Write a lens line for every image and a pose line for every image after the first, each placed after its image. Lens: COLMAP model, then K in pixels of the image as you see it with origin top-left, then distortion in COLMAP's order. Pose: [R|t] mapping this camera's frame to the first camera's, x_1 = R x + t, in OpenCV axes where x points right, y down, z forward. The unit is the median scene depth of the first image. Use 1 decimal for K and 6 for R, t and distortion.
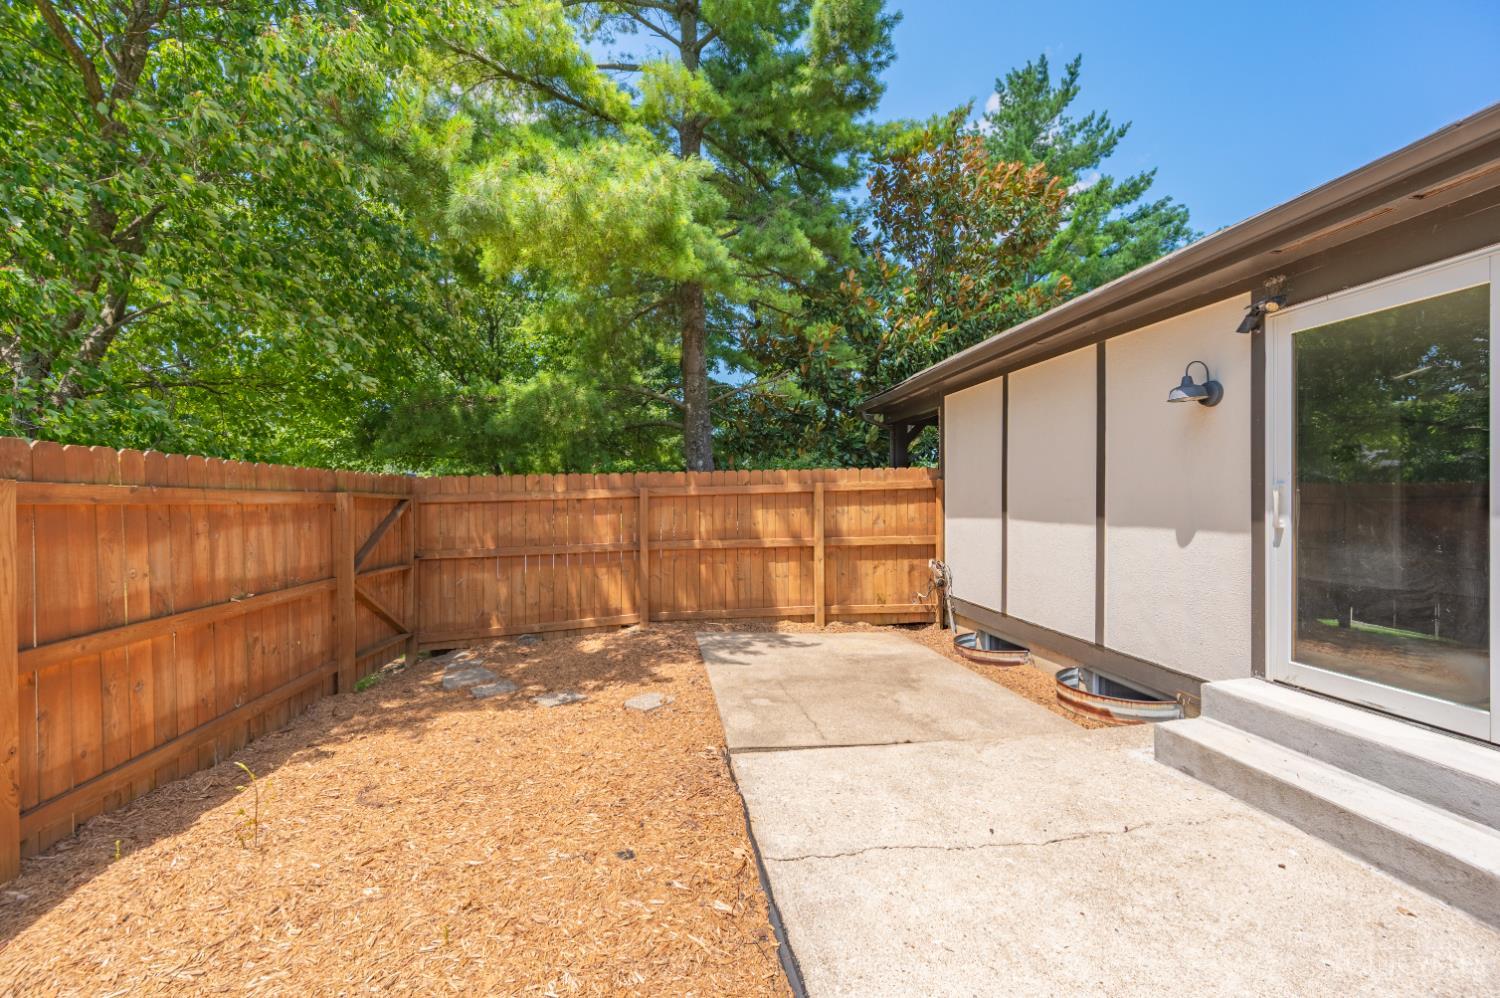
lens RADIAL K [[617.4, 0, 759.3], [0, 617.4, 503.3], [0, 0, 1]] dist [-0.004132, 0.001252]
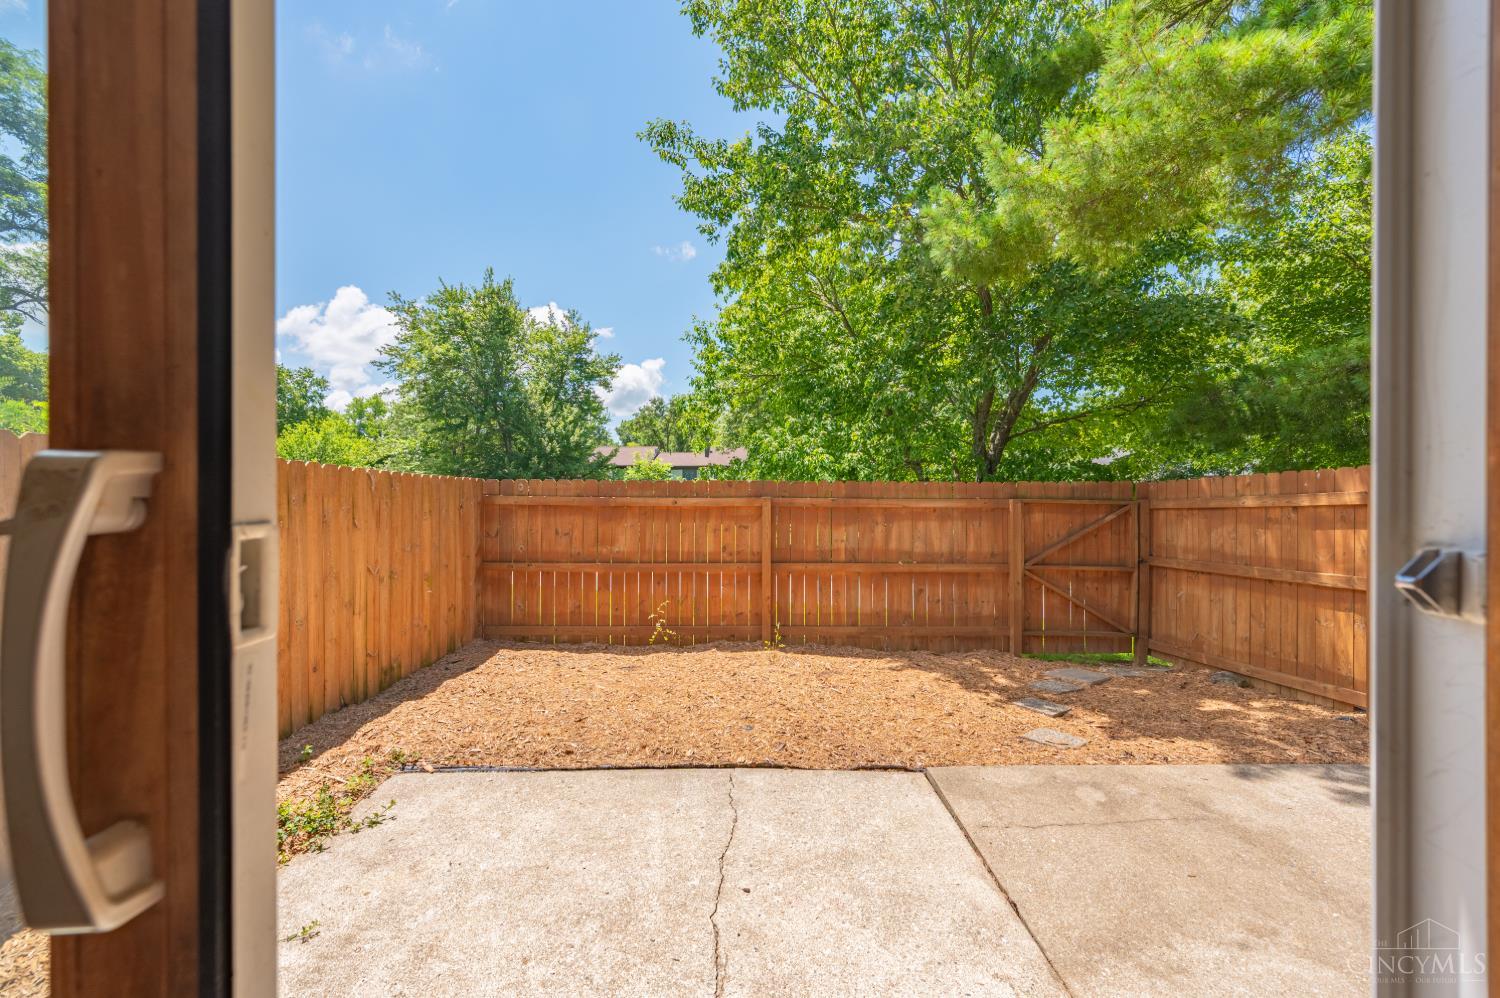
lens RADIAL K [[617.4, 0, 742.7], [0, 617.4, 507.0], [0, 0, 1]] dist [-0.004132, 0.001252]
pose [[-0.163330, 0.026954, -0.986203, 0.888879], [-0.005399, 0.999587, 0.028213, -0.044135], [0.986557, 0.009932, -0.163117, 0.800519]]
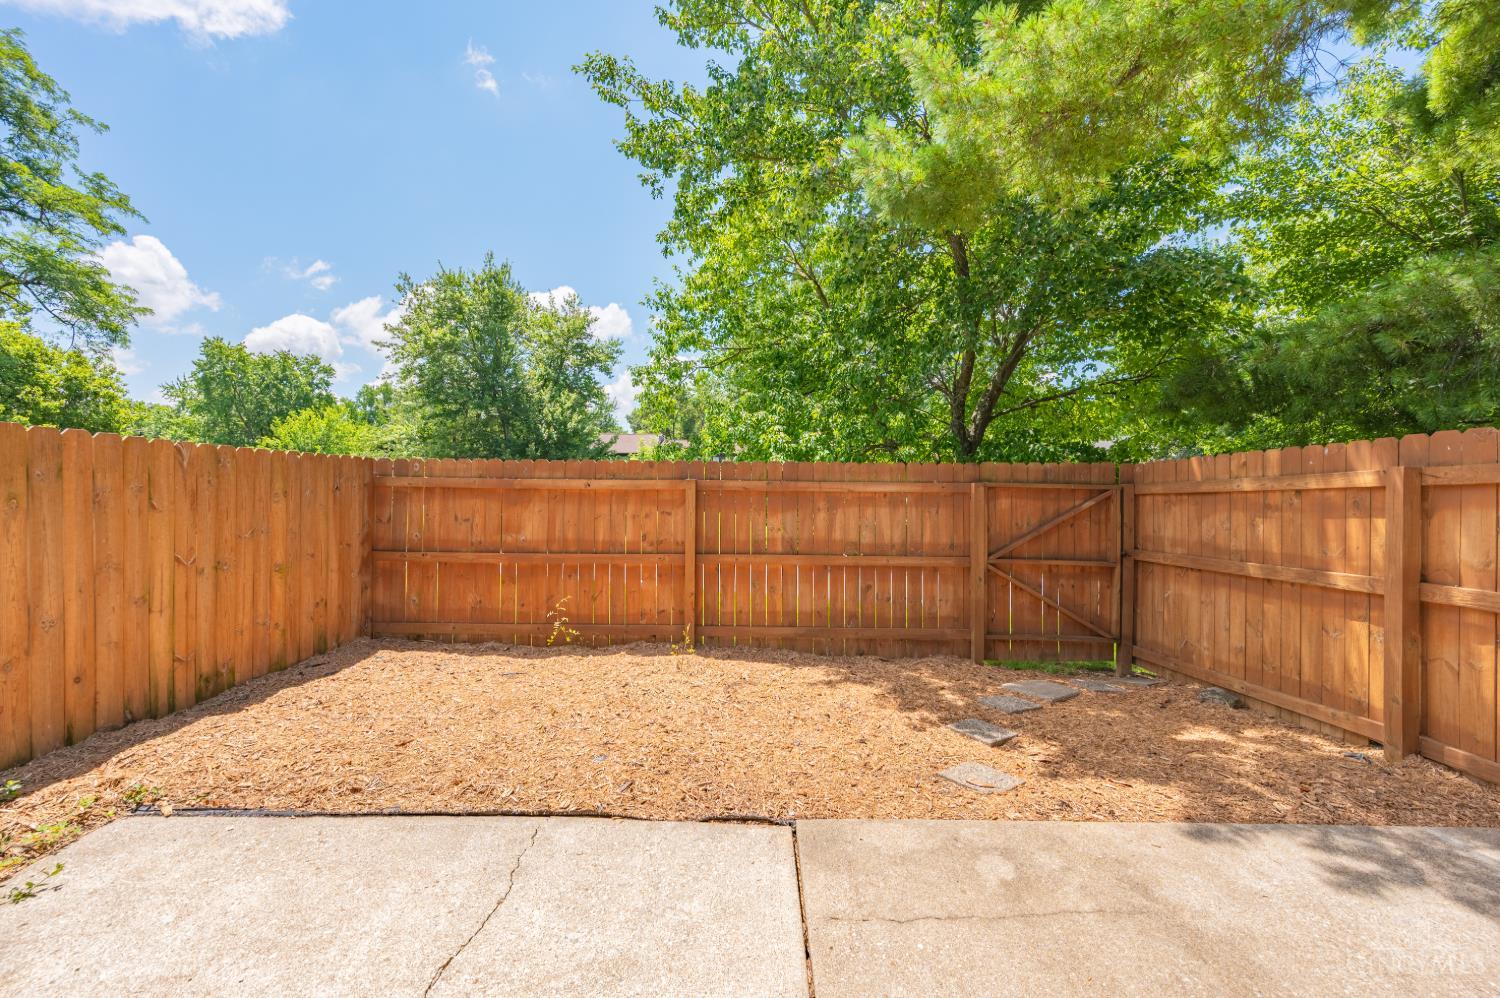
lens RADIAL K [[617.4, 0, 749.0], [0, 617.4, 497.1], [0, 0, 1]] dist [-0.004132, 0.001252]
pose [[-0.189932, 0.026623, -0.981436, 0.650355], [-0.008790, 0.999546, 0.028815, -0.025332], [0.981758, 0.014099, -0.189611, 1.000158]]
